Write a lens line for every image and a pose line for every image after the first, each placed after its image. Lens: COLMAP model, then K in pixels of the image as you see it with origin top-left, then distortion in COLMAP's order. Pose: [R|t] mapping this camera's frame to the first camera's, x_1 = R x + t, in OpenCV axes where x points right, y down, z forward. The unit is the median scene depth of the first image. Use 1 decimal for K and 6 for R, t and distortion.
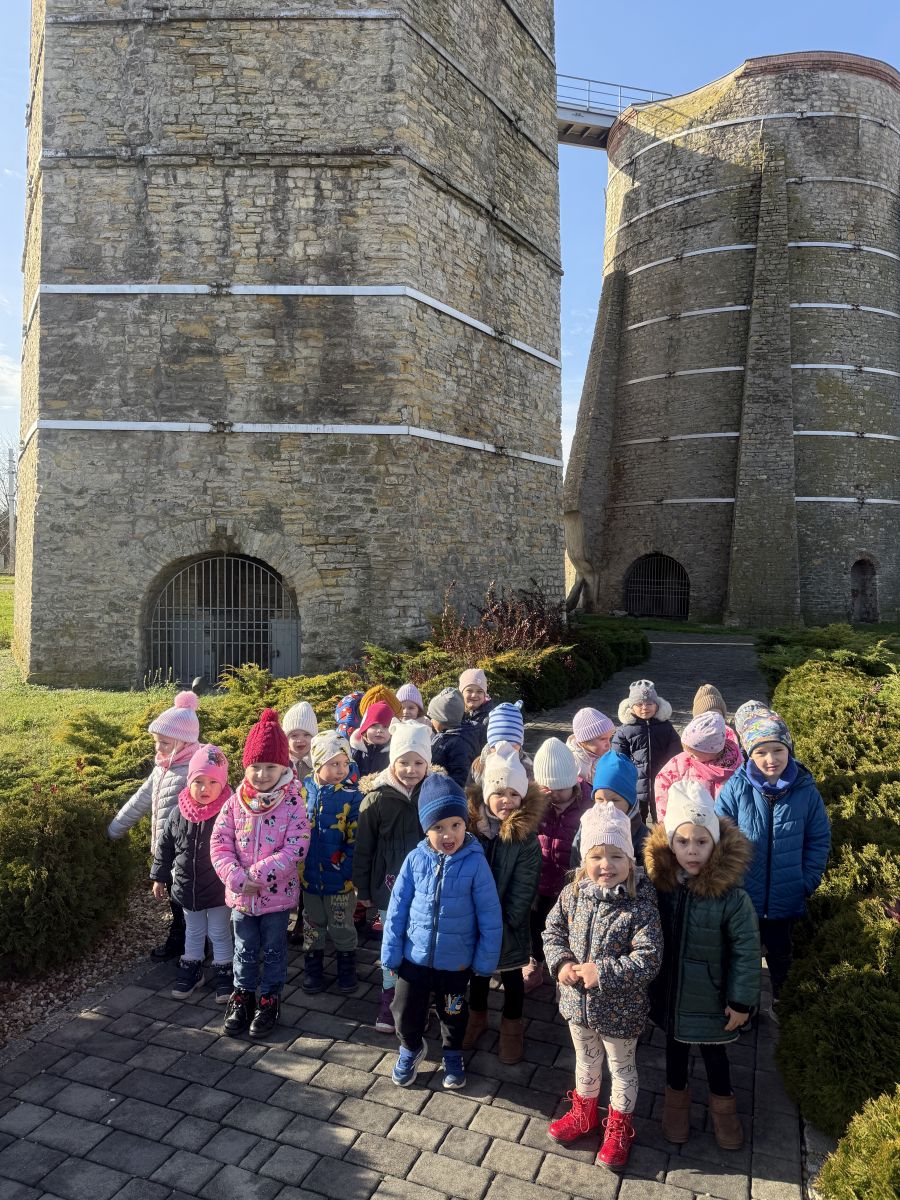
lens RADIAL K [[828.1, 0, 455.8], [0, 828.1, 603.5], [0, 0, 1]] dist [0.057472, -0.062062]
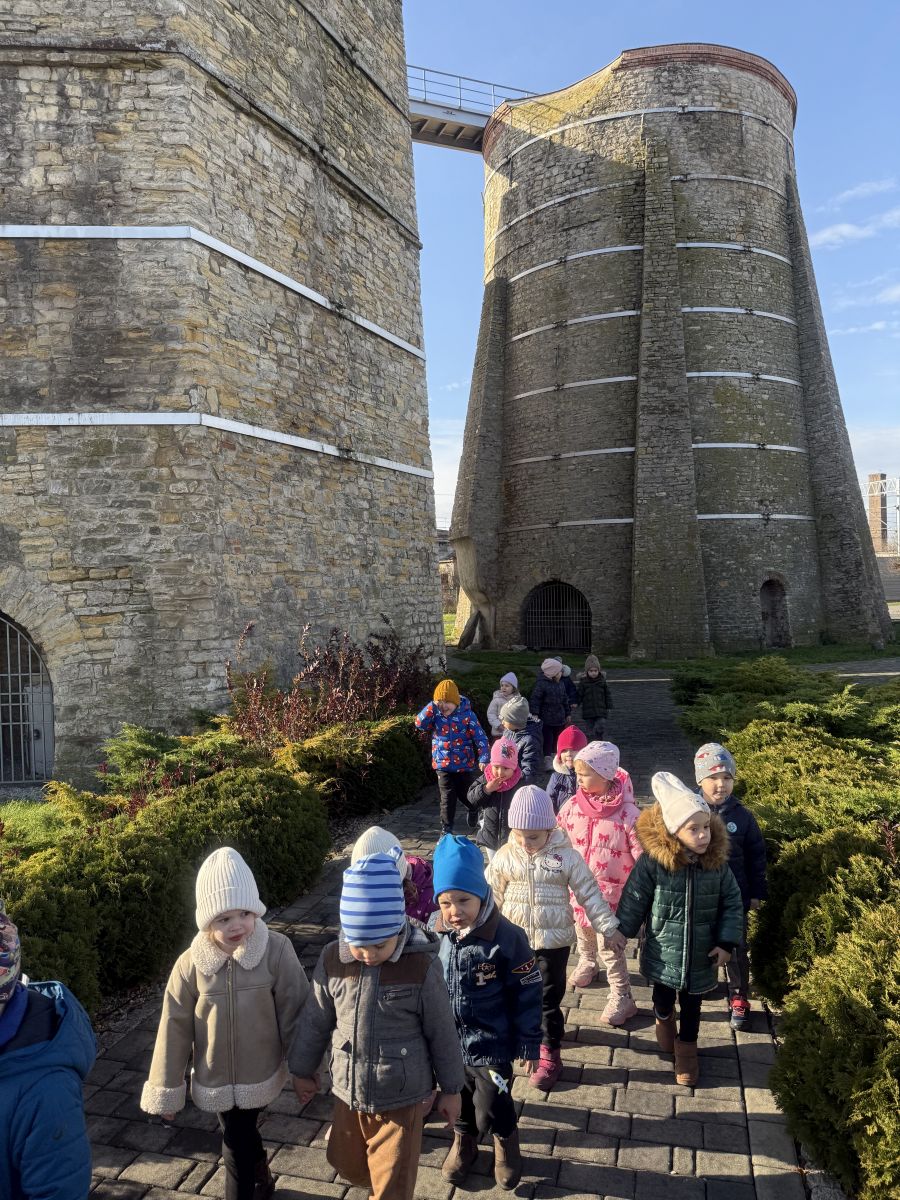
lens RADIAL K [[828.1, 0, 446.8], [0, 828.1, 606.7], [0, 0, 1]] dist [0.057472, -0.062062]
pose [[0.994371, -0.038688, 0.098634, 0.035731], [0.042441, 0.998441, -0.036243, -0.004287], [-0.097078, 0.040226, 0.994464, 0.115974]]
